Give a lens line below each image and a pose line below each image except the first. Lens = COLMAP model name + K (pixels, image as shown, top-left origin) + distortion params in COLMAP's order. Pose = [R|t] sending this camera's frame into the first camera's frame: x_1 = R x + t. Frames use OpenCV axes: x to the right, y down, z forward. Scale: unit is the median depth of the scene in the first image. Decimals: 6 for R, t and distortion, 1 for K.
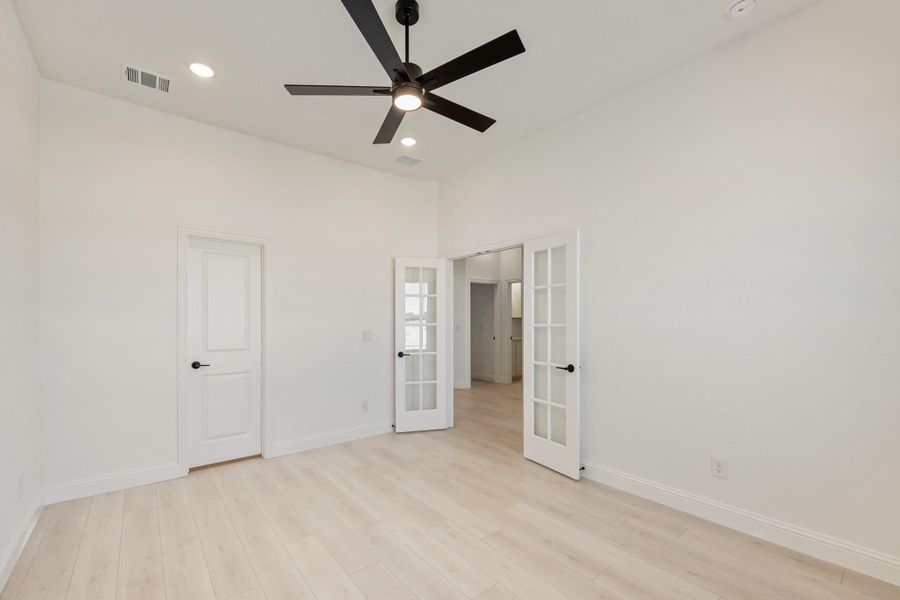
lens RADIAL K [[386.4, 0, 449.2], [0, 386.4, 321.4], [0, 0, 1]] dist [0.001042, 0.000092]
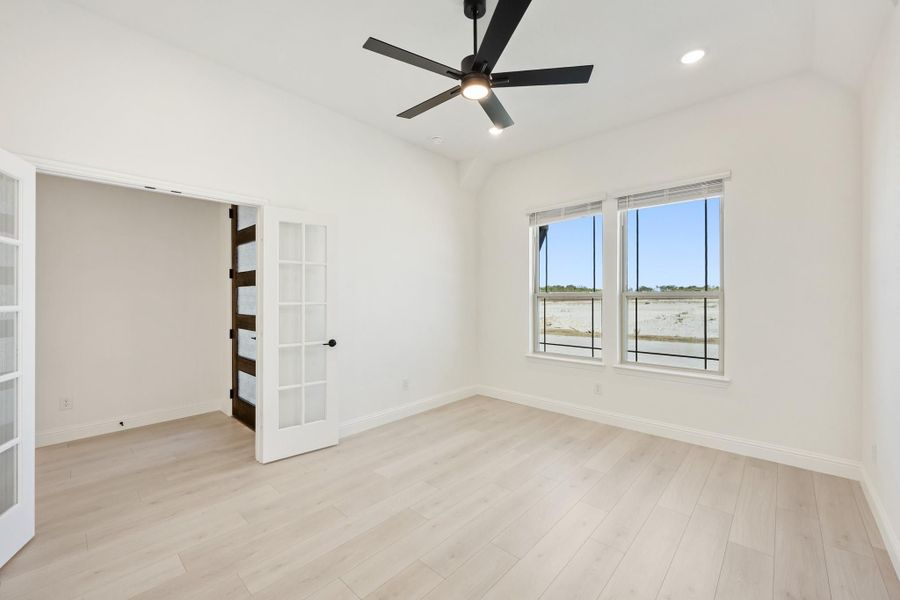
lens RADIAL K [[357.1, 0, 450.0], [0, 357.1, 300.0], [0, 0, 1]] dist [-0.000306, 0.000032]
pose [[-0.139299, -0.009542, 0.990204, -0.746577], [0.005363, 0.999932, 0.010391, -0.008276], [-0.990236, 0.006758, -0.139238, 0.856644]]
